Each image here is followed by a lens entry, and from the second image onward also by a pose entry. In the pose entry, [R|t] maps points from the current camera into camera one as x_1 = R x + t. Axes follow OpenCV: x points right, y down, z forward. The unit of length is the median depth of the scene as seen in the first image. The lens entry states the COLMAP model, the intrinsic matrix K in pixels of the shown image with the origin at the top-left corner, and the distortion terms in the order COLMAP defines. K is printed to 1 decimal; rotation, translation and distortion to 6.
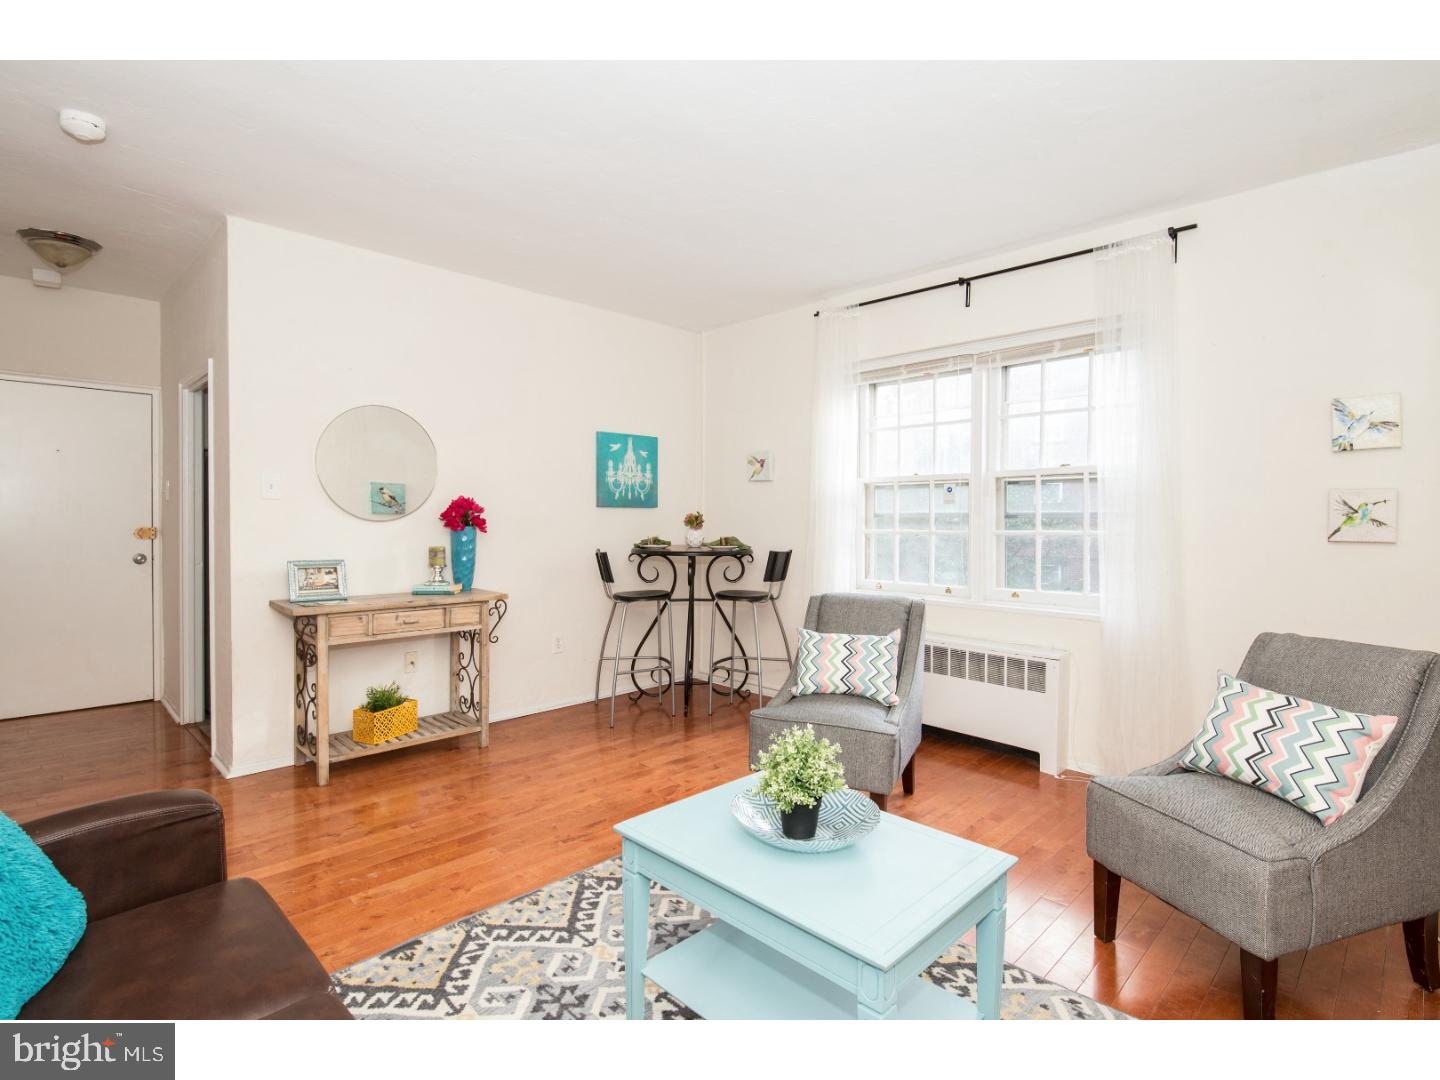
lens RADIAL K [[716.7, 0, 725.9], [0, 716.7, 534.3], [0, 0, 1]] dist [-0.001406, -0.000093]
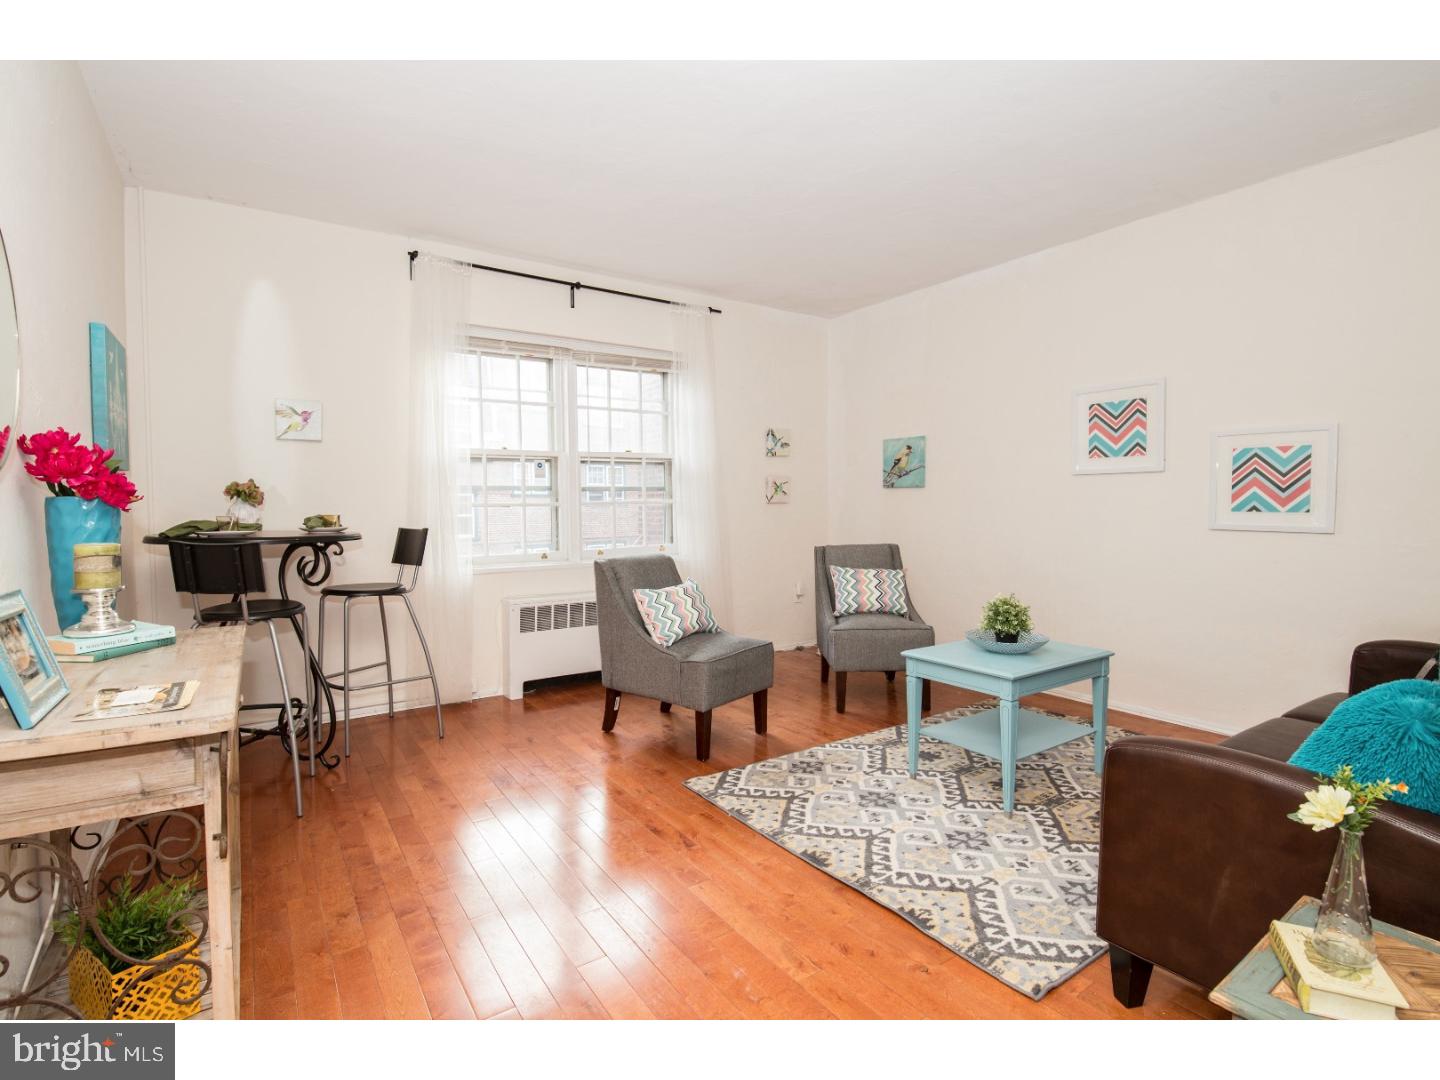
lens RADIAL K [[695.7, 0, 717.7], [0, 695.7, 531.0], [0, 0, 1]] dist [0.000203, -0.000576]
pose [[0.196228, -0.046197, 0.979469, -0.774891], [0.028944, 0.998727, 0.041307, 0.003483], [-0.980131, 0.020244, 0.197315, 0.585125]]
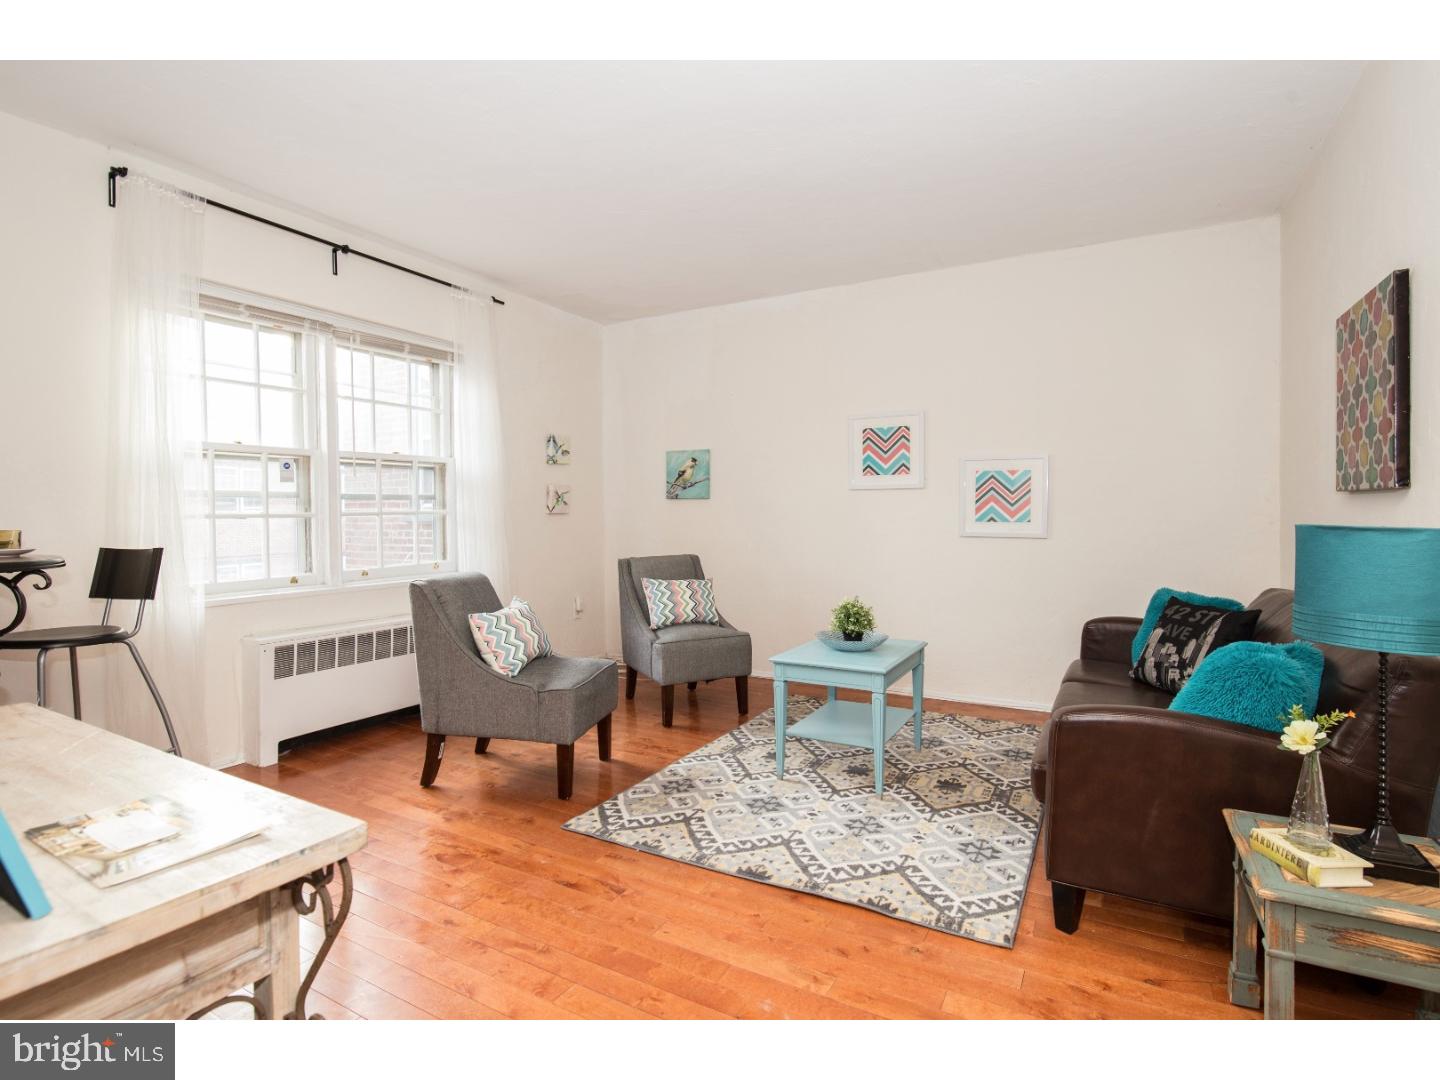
lens RADIAL K [[709.4, 0, 717.8], [0, 709.4, 530.7], [0, 0, 1]] dist [0.003474, -0.005393]
pose [[-0.261744, -0.030070, 0.964669, -0.750522], [0.023271, 0.999027, 0.037455, -0.003140], [-0.964857, 0.032253, -0.260789, 0.808303]]
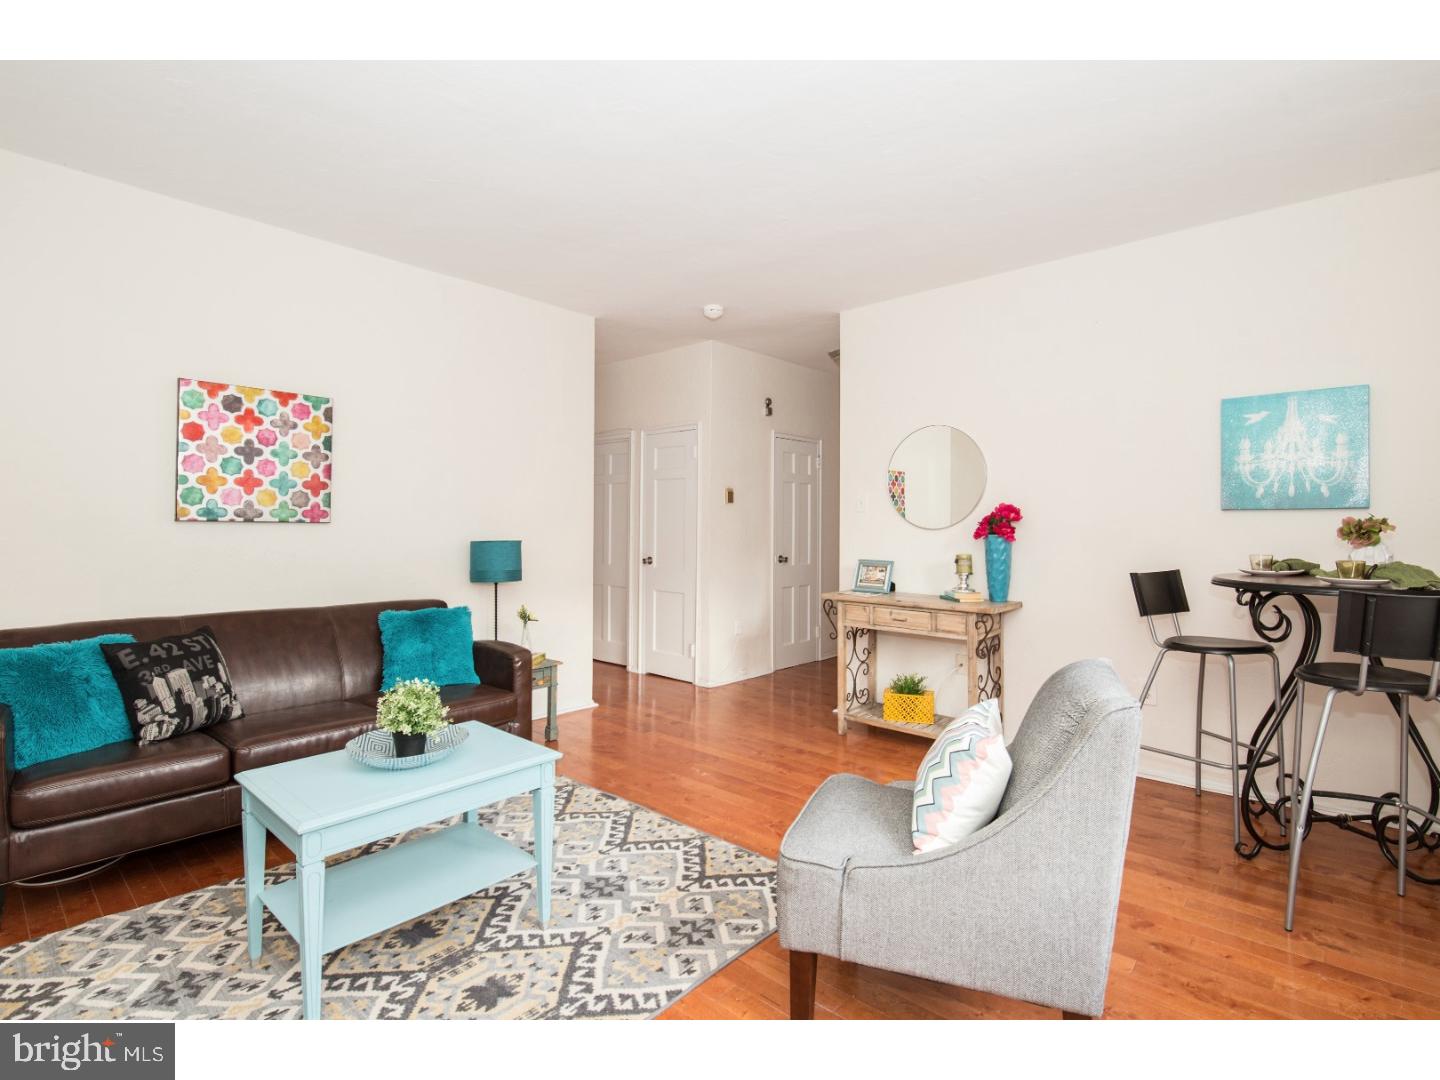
lens RADIAL K [[695.7, 0, 717.7], [0, 695.7, 531.0], [0, 0, 1]] dist [0.000203, -0.000576]
pose [[0.045213, 0.000937, -0.998977, 0.599642], [-0.027068, 0.999634, -0.000288, -0.006484], [0.998611, 0.027054, 0.045222, 0.636482]]
